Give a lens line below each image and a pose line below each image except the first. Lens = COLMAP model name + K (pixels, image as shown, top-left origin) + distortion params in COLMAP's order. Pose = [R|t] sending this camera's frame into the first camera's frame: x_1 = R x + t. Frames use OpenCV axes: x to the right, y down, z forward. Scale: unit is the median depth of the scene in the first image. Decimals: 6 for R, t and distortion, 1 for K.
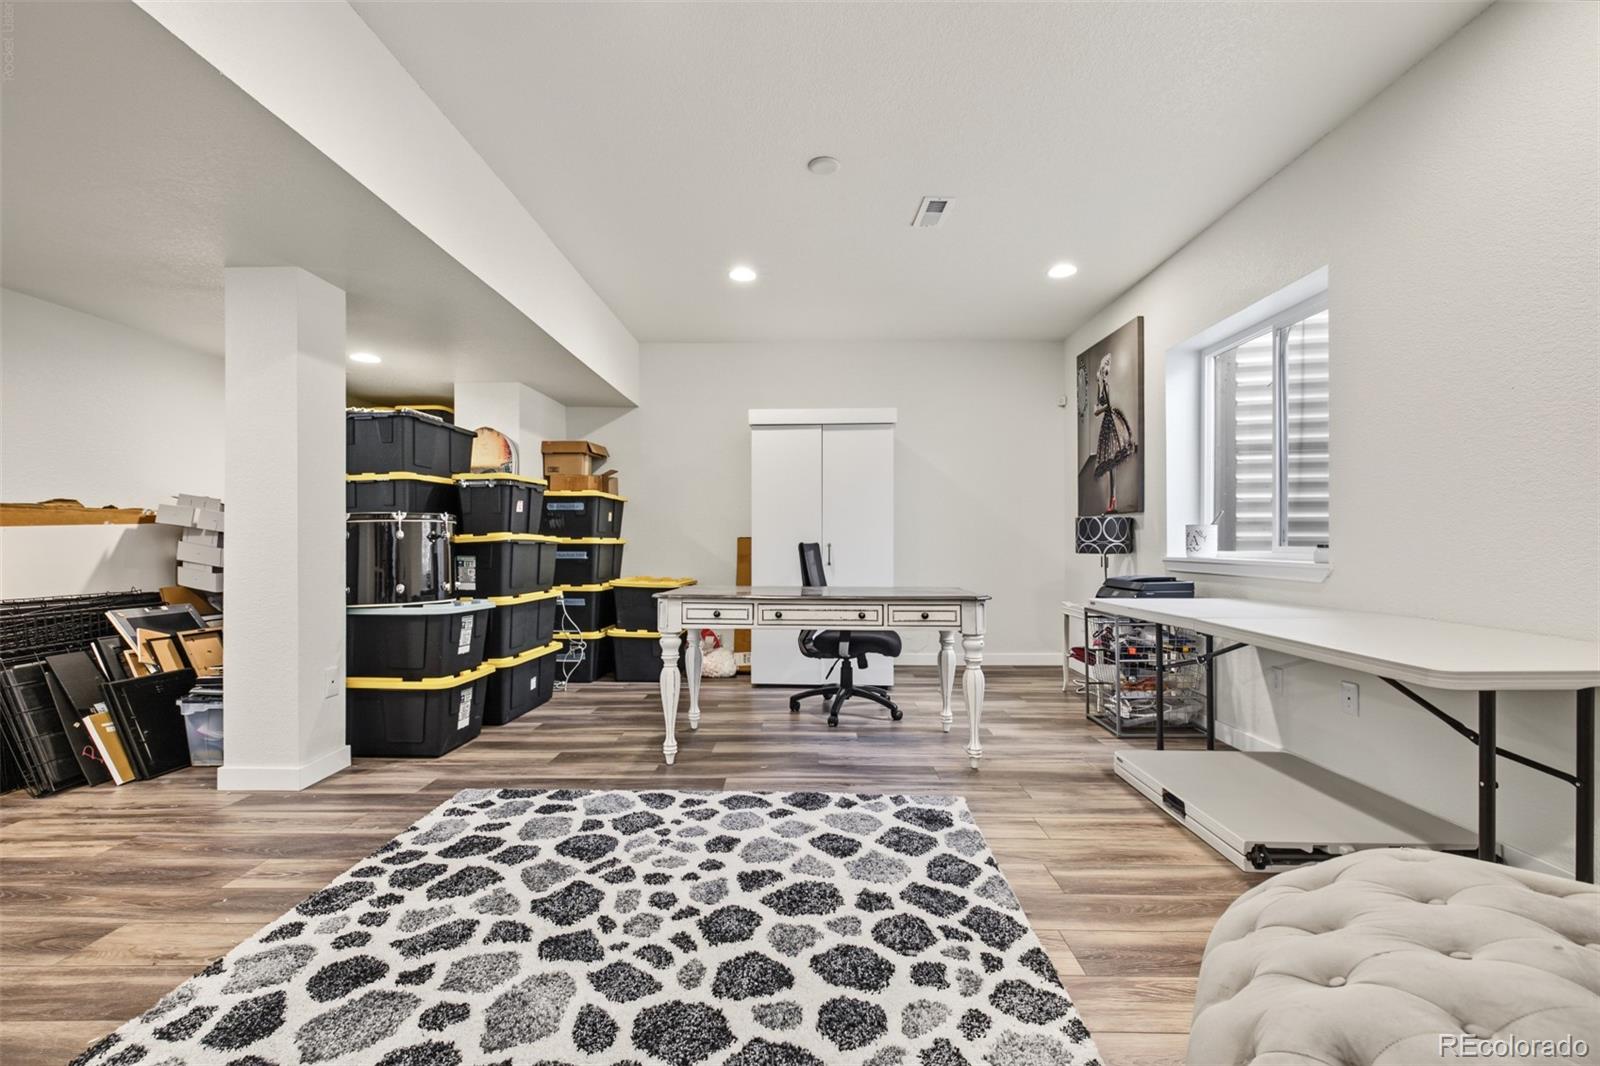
lens RADIAL K [[674.9, 0, 794.0], [0, 674.9, 540.0], [0, 0, 1]] dist [0.008480, -0.001591]
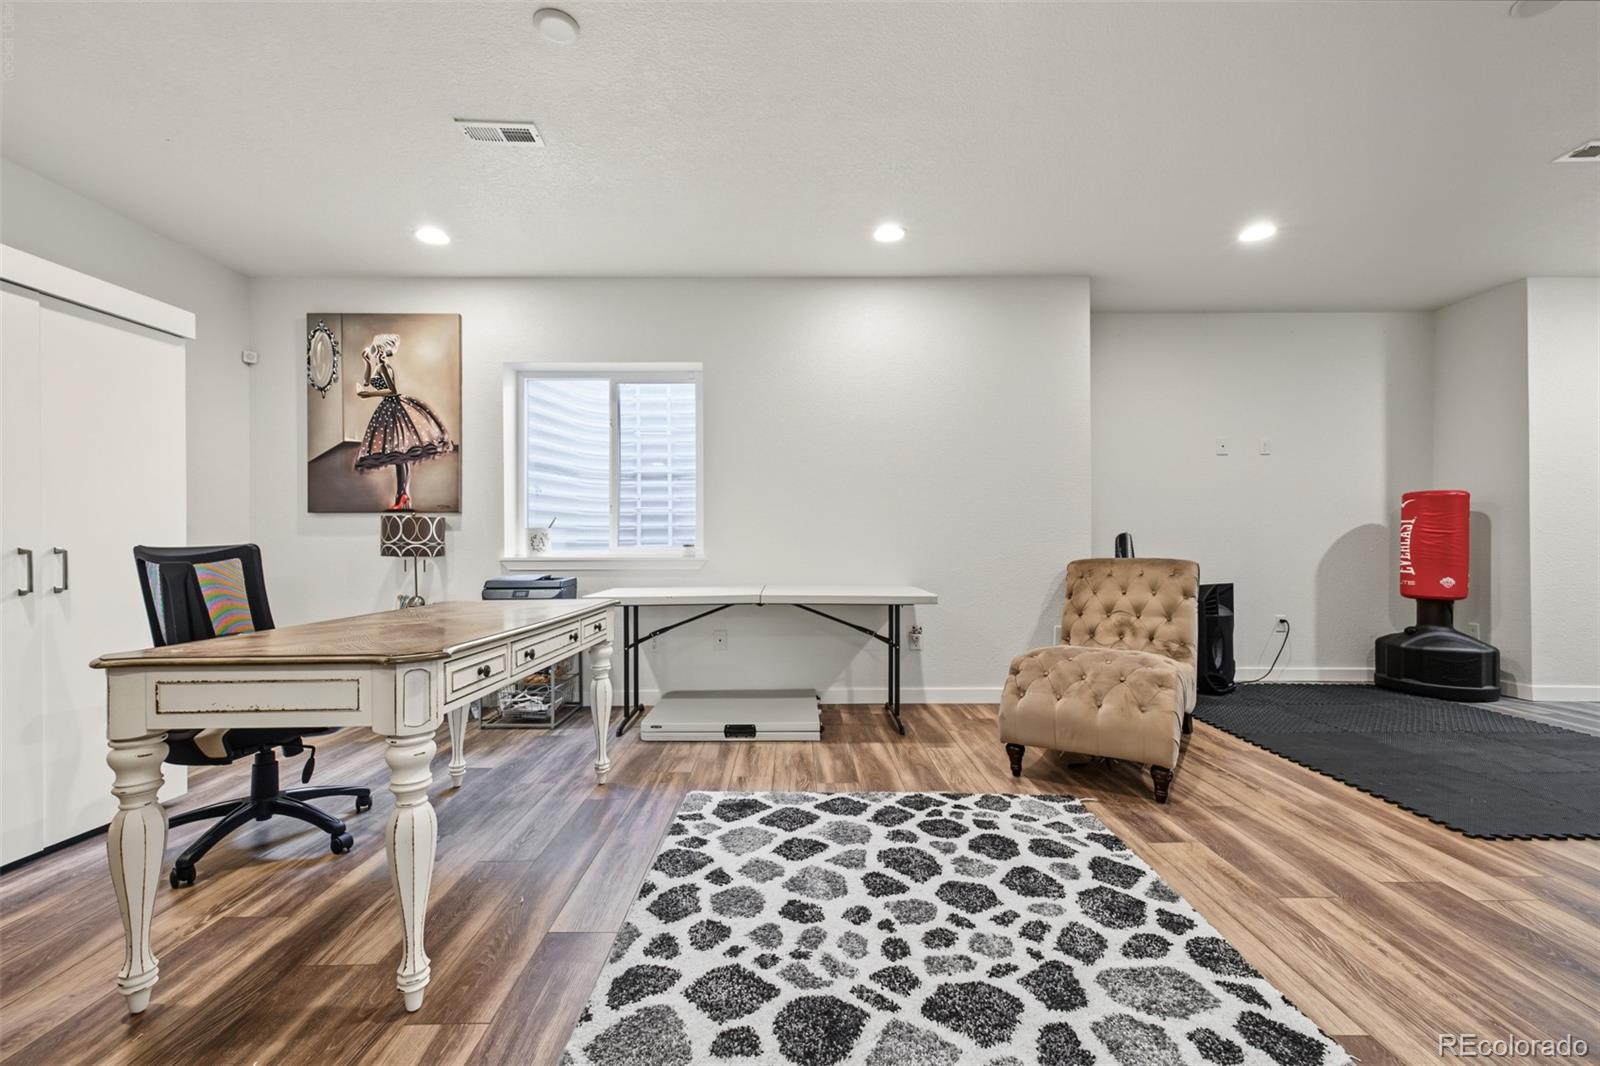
lens RADIAL K [[674.9, 0, 798.6], [0, 674.9, 532.6], [0, 0, 1]] dist [0.008480, -0.001591]
pose [[-0.025312, 0.017194, 0.999532, -1.050166], [0.000378, 0.999852, -0.017189, 0.009027], [-0.999680, -0.000057, -0.025314, 1.160466]]
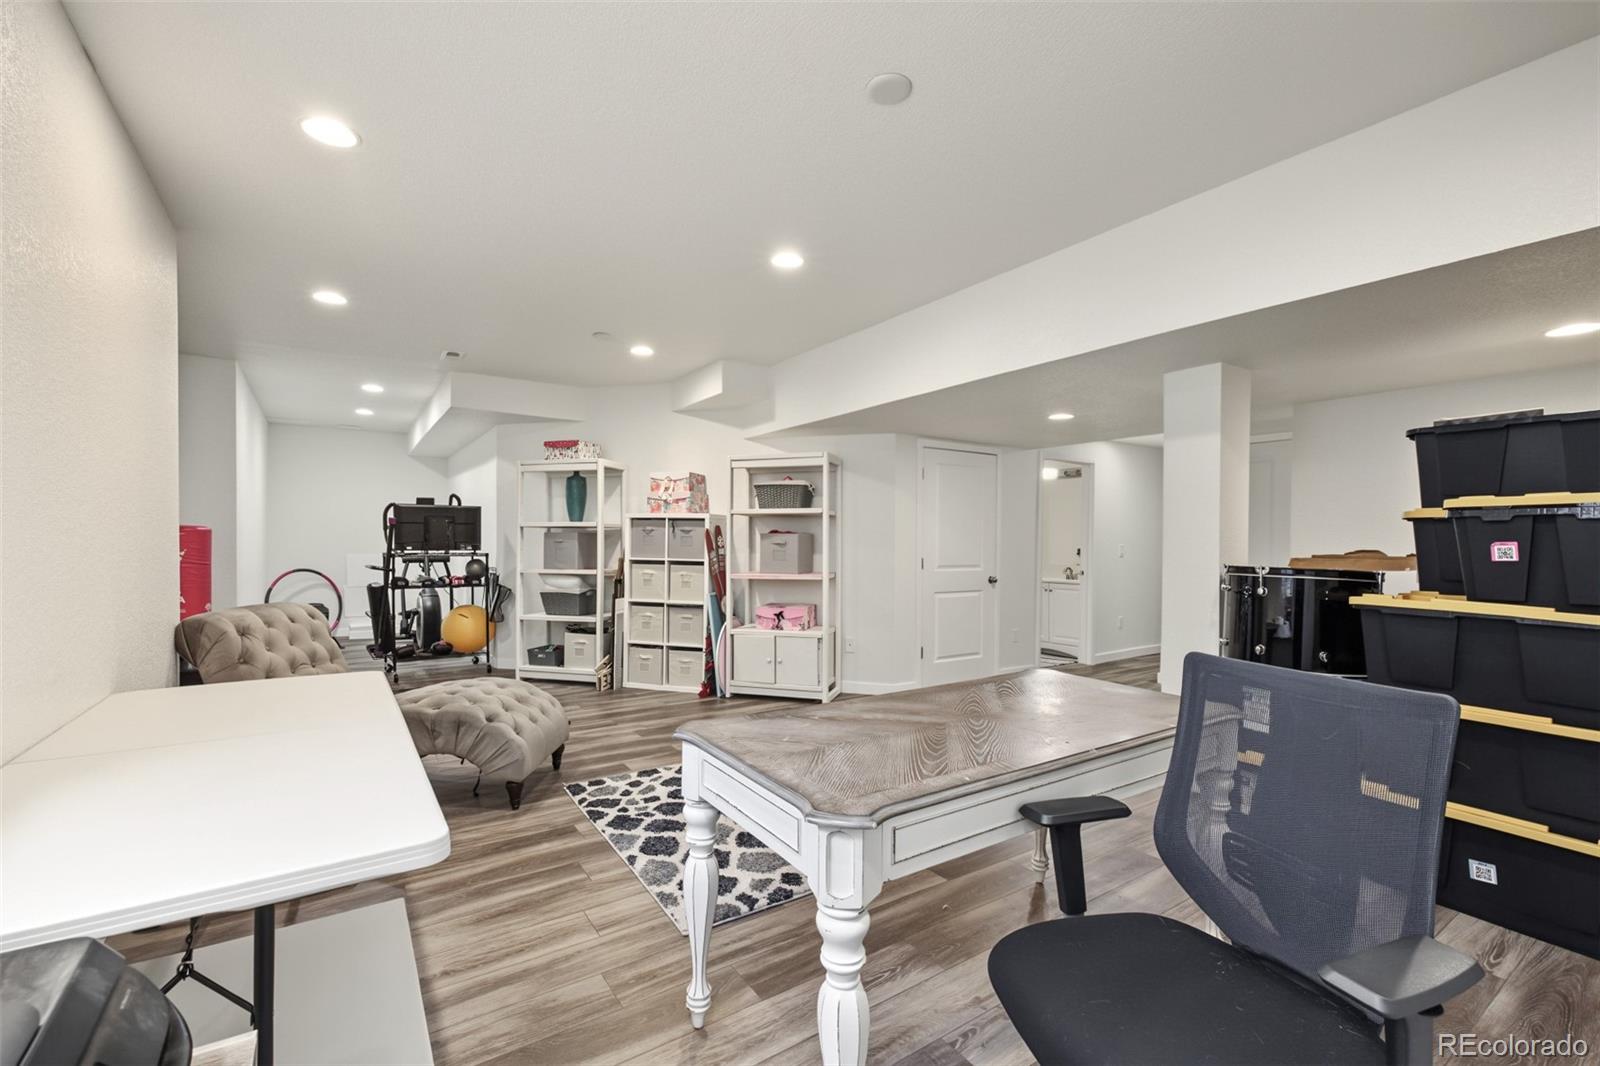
lens RADIAL K [[674.9, 0, 810.2], [0, 674.9, 543.2], [0, 0, 1]] dist [0.008480, -0.001591]
pose [[-0.810189, -0.005644, -0.586141, 0.812735], [-0.007986, 0.999967, 0.001410, -0.118266], [0.586114, 0.005823, -0.810208, 2.348589]]
